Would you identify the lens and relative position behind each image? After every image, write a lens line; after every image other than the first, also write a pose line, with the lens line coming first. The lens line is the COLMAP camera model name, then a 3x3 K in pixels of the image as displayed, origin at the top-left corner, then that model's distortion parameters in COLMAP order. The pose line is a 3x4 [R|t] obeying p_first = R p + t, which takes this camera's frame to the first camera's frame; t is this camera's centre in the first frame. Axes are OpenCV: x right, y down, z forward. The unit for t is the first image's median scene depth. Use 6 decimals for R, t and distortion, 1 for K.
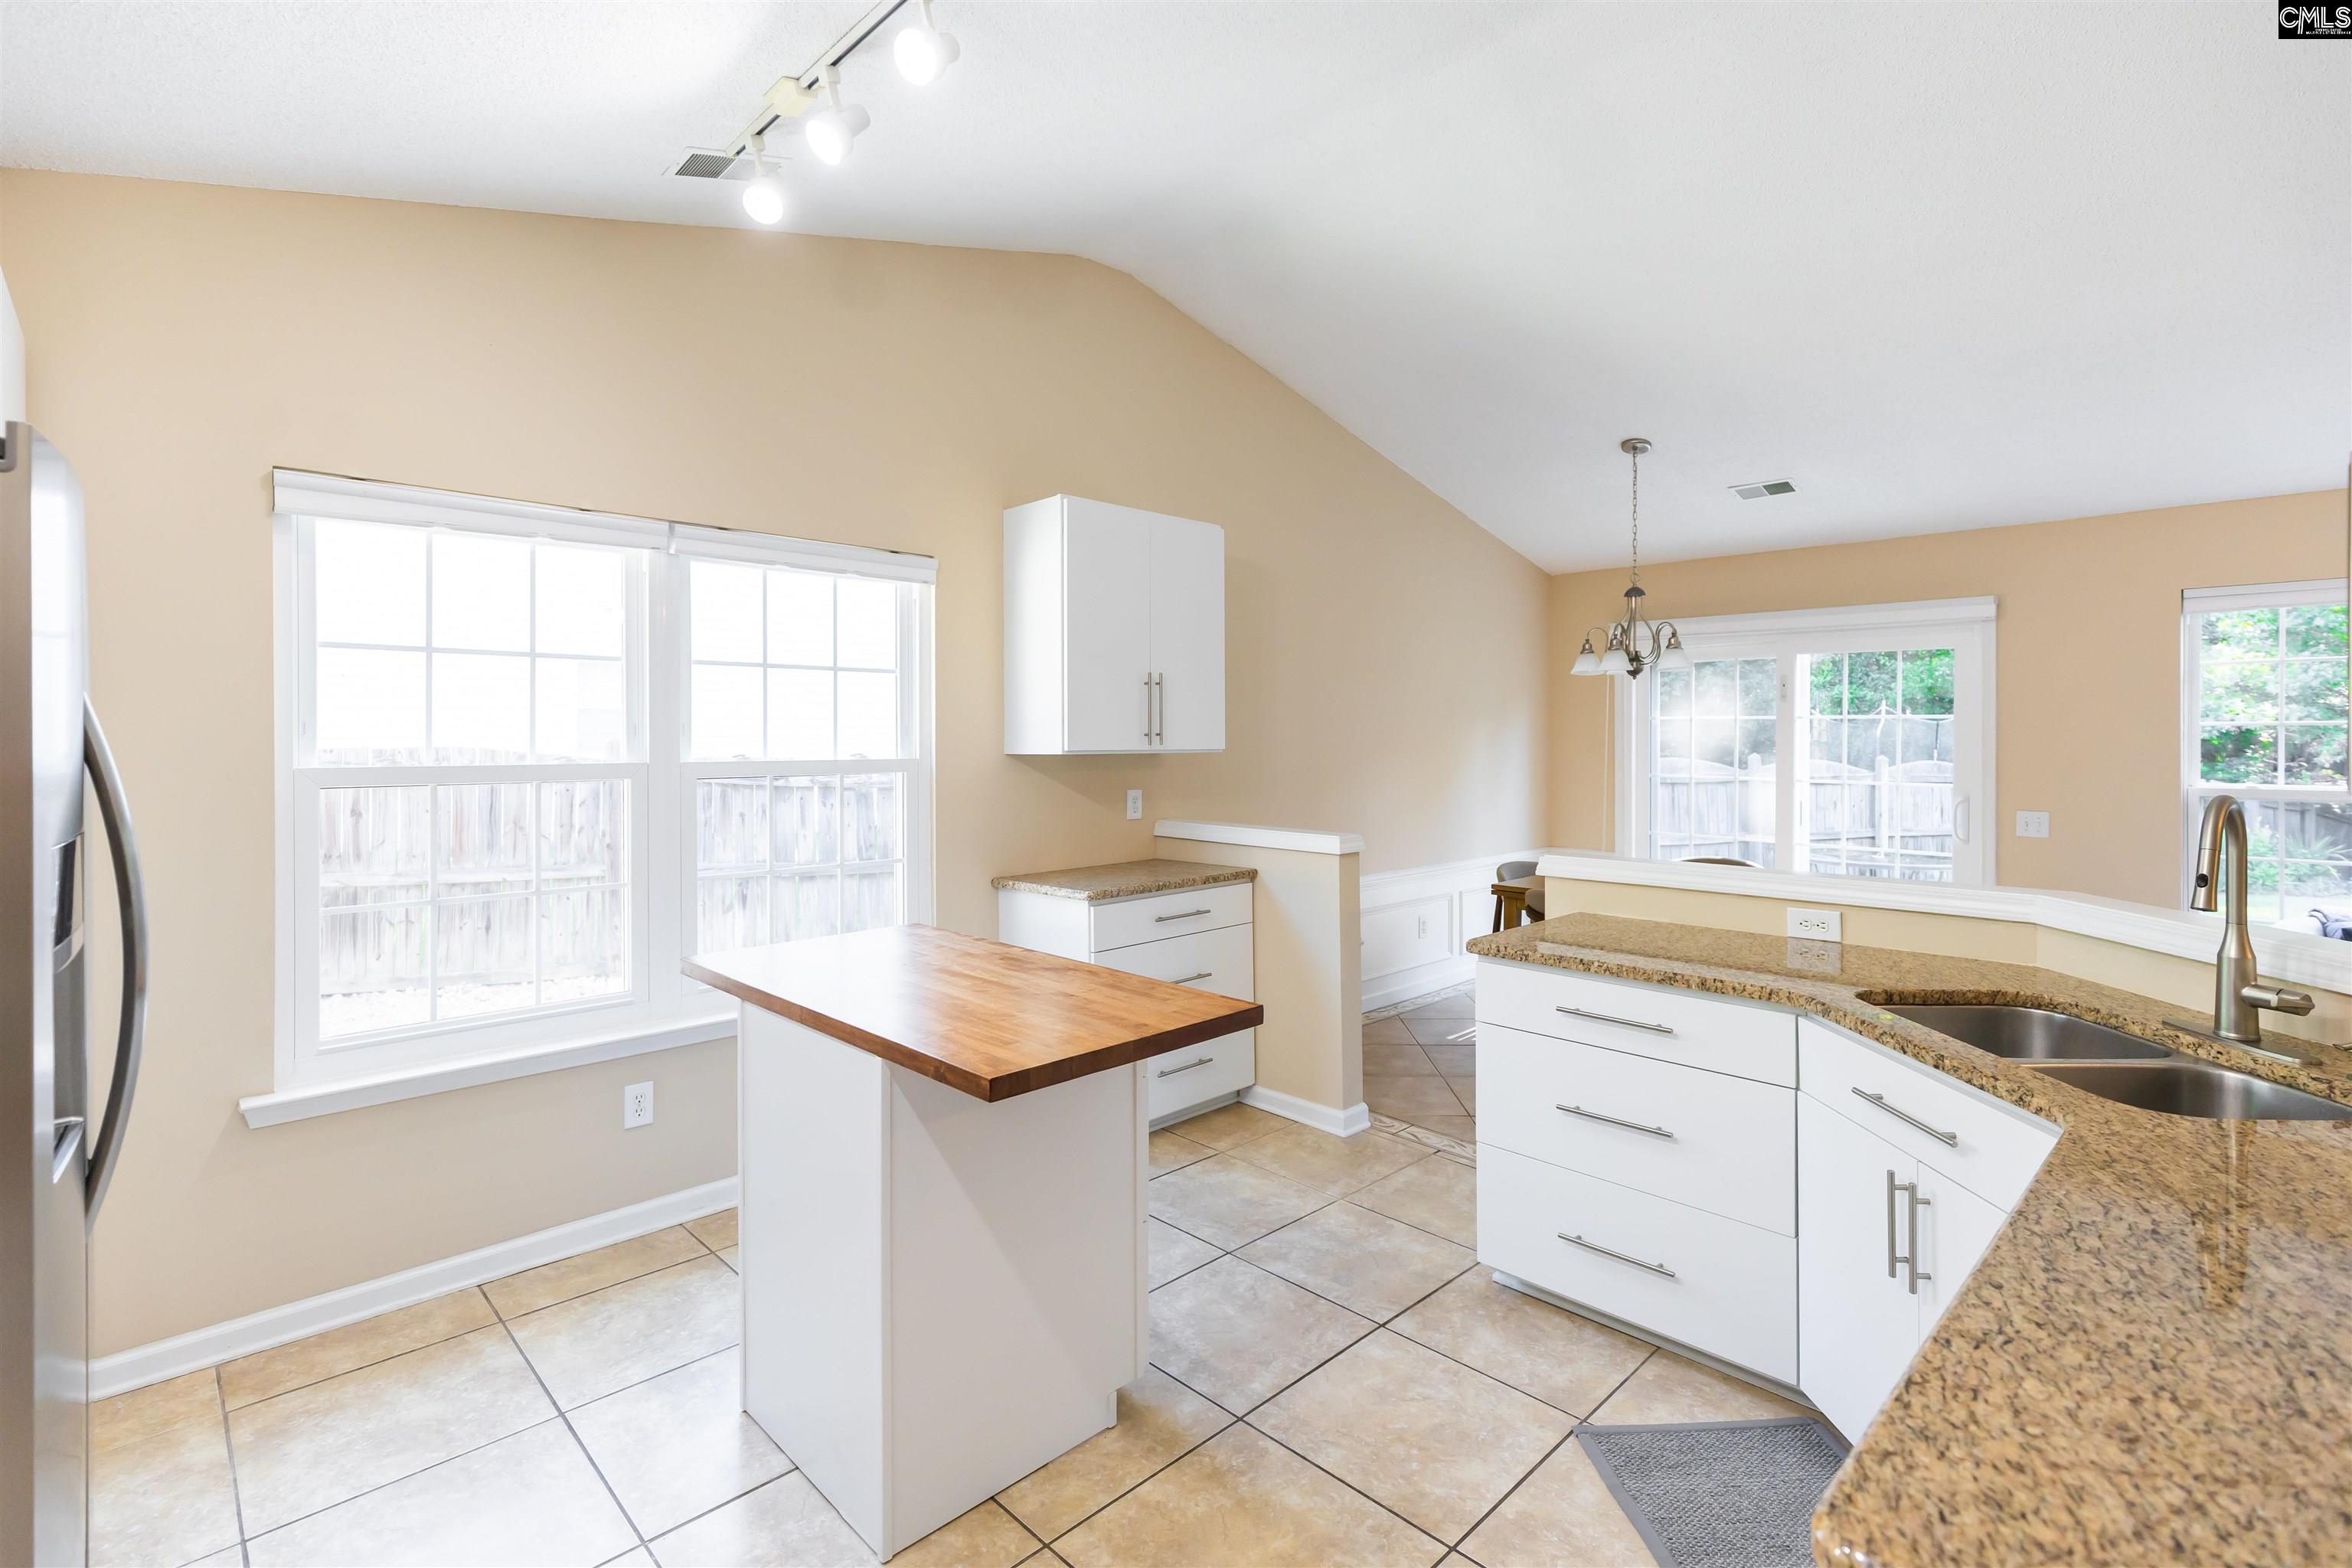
lens RADIAL K [[1084.8, 0, 1165.1], [0, 1084.8, 747.0], [0, 0, 1]] dist [0.003370, 0.000078]
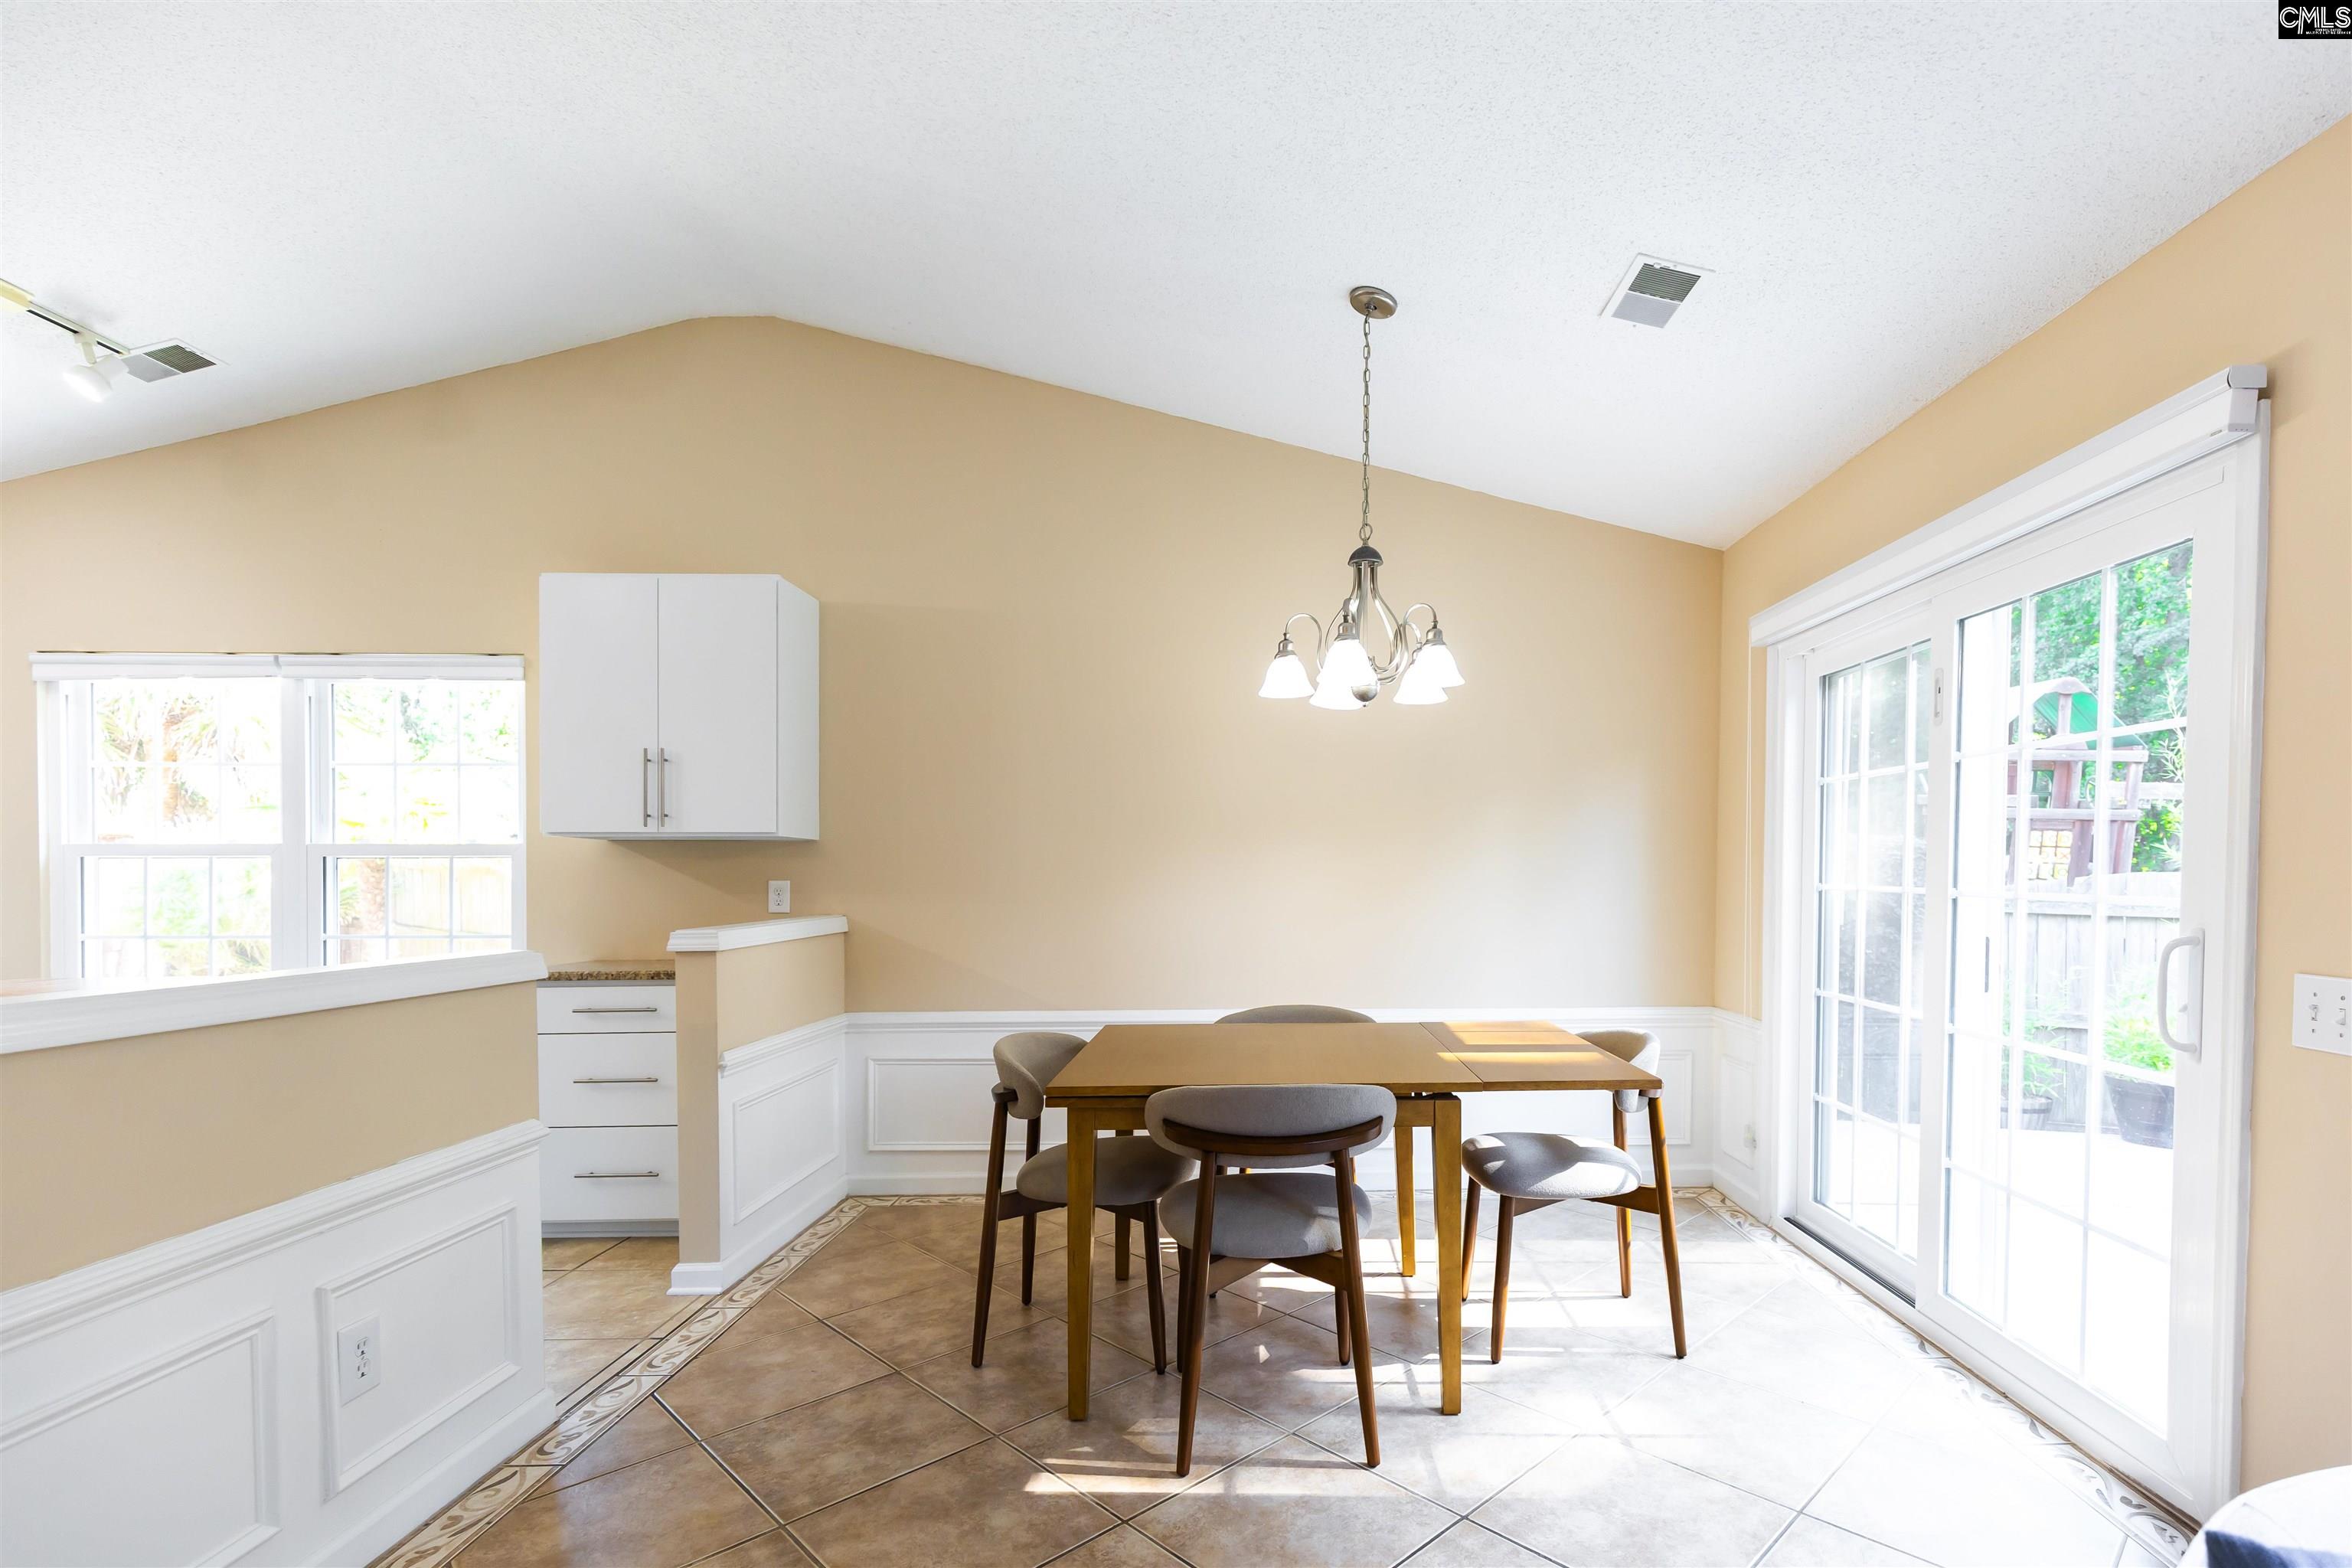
lens RADIAL K [[1117.7, 0, 1270.6], [0, 1117.7, 891.2], [0, 0, 1]] dist [-0.001325, -0.000306]
pose [[0.725308, 0.013359, -0.688295, 1.106609], [-0.006438, 0.999900, 0.012622, 0.041015], [0.688395, -0.004724, 0.725321, 0.722947]]
